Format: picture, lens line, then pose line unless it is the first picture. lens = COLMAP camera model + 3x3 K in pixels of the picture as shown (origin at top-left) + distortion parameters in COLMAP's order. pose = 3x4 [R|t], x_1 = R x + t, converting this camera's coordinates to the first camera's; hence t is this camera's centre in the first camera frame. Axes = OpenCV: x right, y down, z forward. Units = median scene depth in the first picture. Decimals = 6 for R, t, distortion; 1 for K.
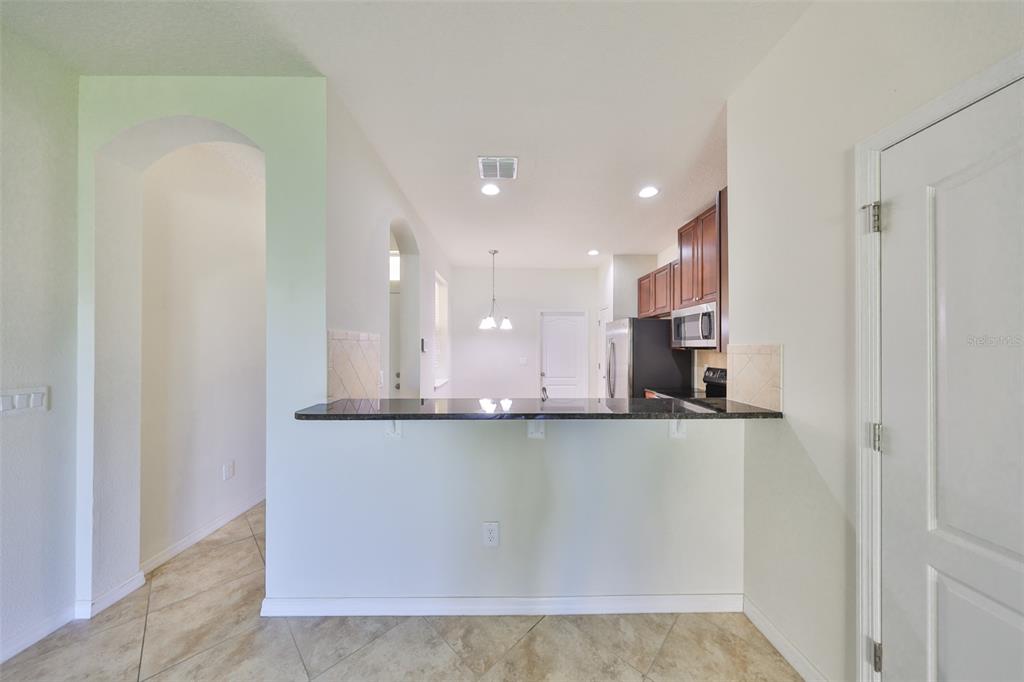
lens RADIAL K [[312.0, 0, 514.2], [0, 312.0, 346.1], [0, 0, 1]] dist [-0.000381, -0.000007]
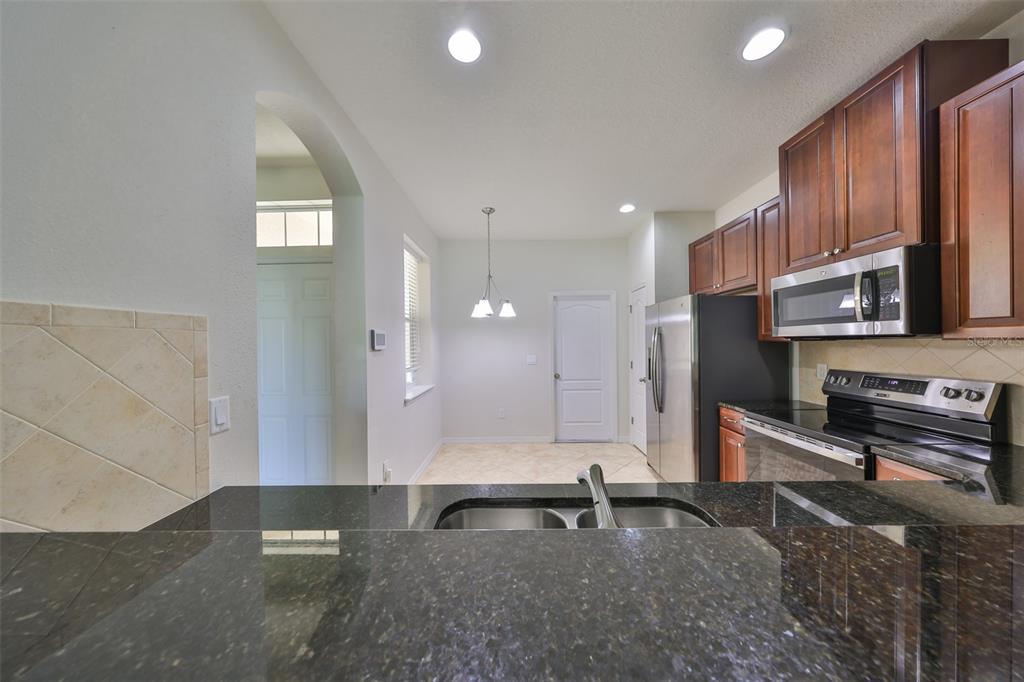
lens RADIAL K [[312.0, 0, 511.1], [0, 312.0, 340.3], [0, 0, 1]] dist [-0.000381, -0.000007]
pose [[0.999151, -0.014393, -0.038612, 0.010508], [0.014288, 0.999893, -0.002985, 0.002702], [0.038651, 0.002431, 0.999250, 0.285839]]
